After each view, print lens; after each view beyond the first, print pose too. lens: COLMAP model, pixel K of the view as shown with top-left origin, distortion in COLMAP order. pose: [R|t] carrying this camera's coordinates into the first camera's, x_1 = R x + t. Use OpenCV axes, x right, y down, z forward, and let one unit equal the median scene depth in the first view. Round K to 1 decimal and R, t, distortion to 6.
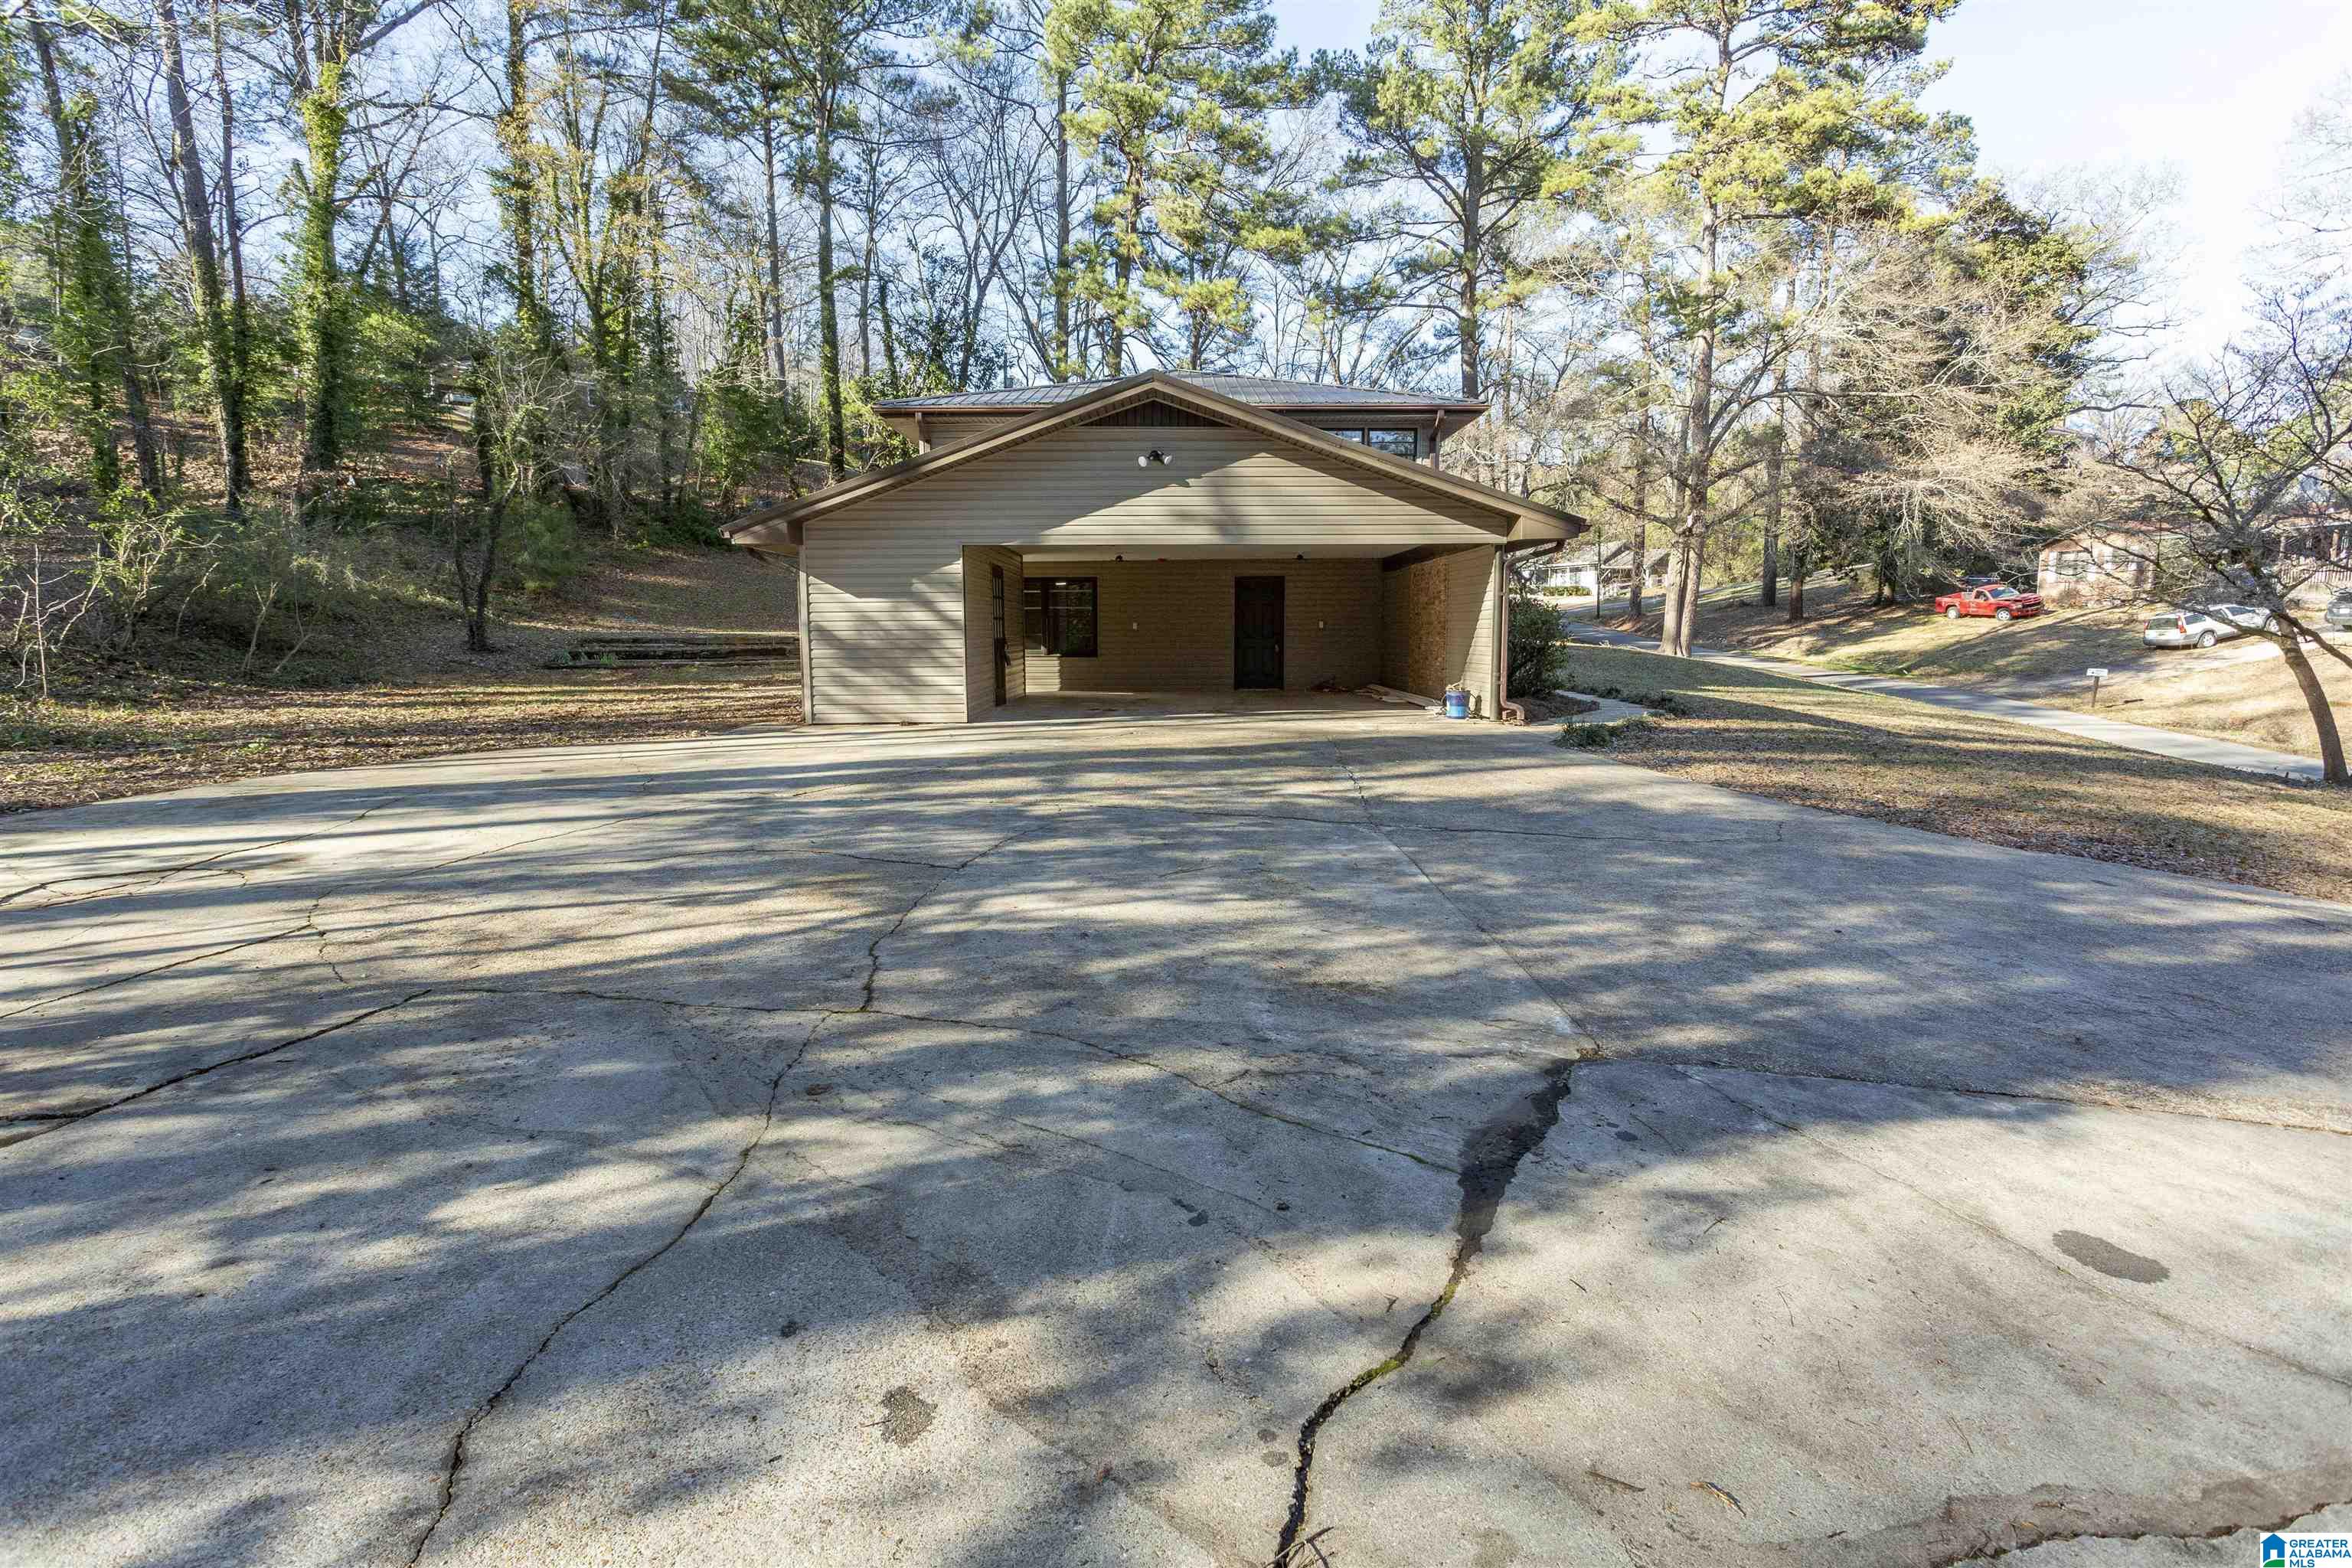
lens RADIAL K [[1114.9, 0, 1177.5], [0, 1114.9, 768.9], [0, 0, 1]] dist [0.000594, 0.000010]
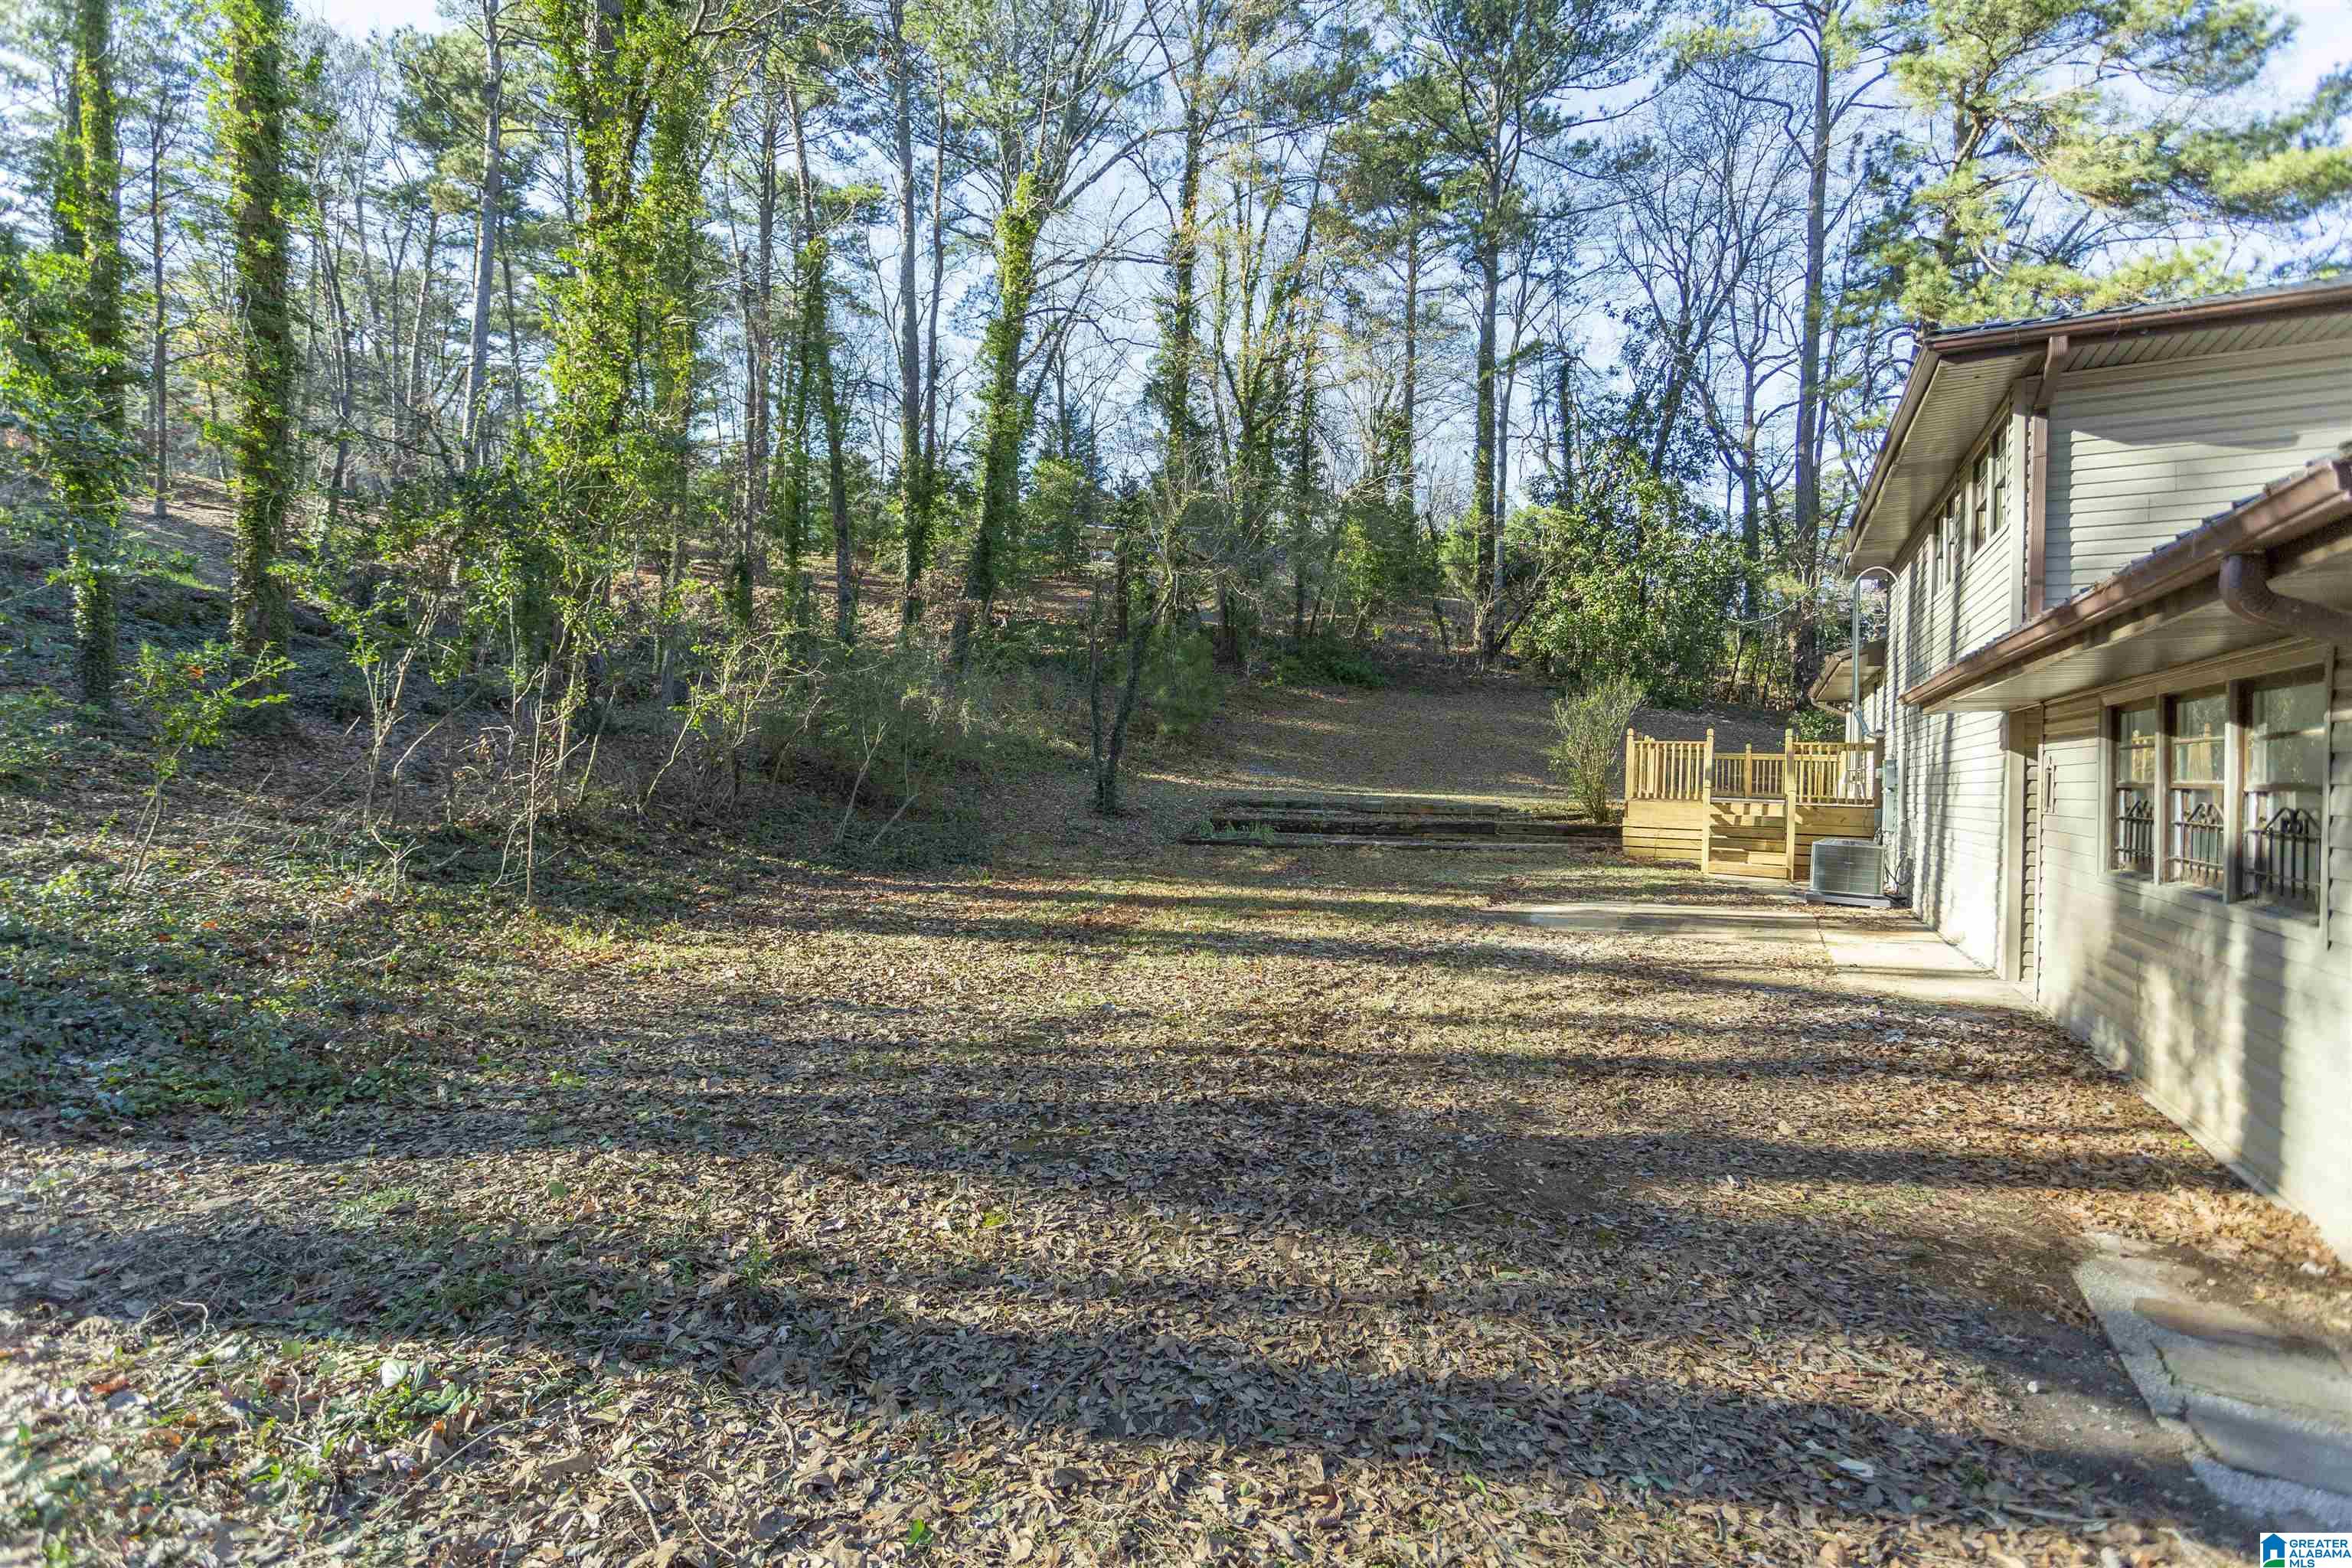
lens RADIAL K [[1114.9, 0, 1177.5], [0, 1114.9, 768.9], [0, 0, 1]] dist [0.000594, 0.000010]
pose [[0.886311, 0.024287, -0.462452, -0.167149], [-0.083428, 0.990659, -0.107865, -0.041741], [0.455513, 0.134183, 0.880059, 0.250968]]
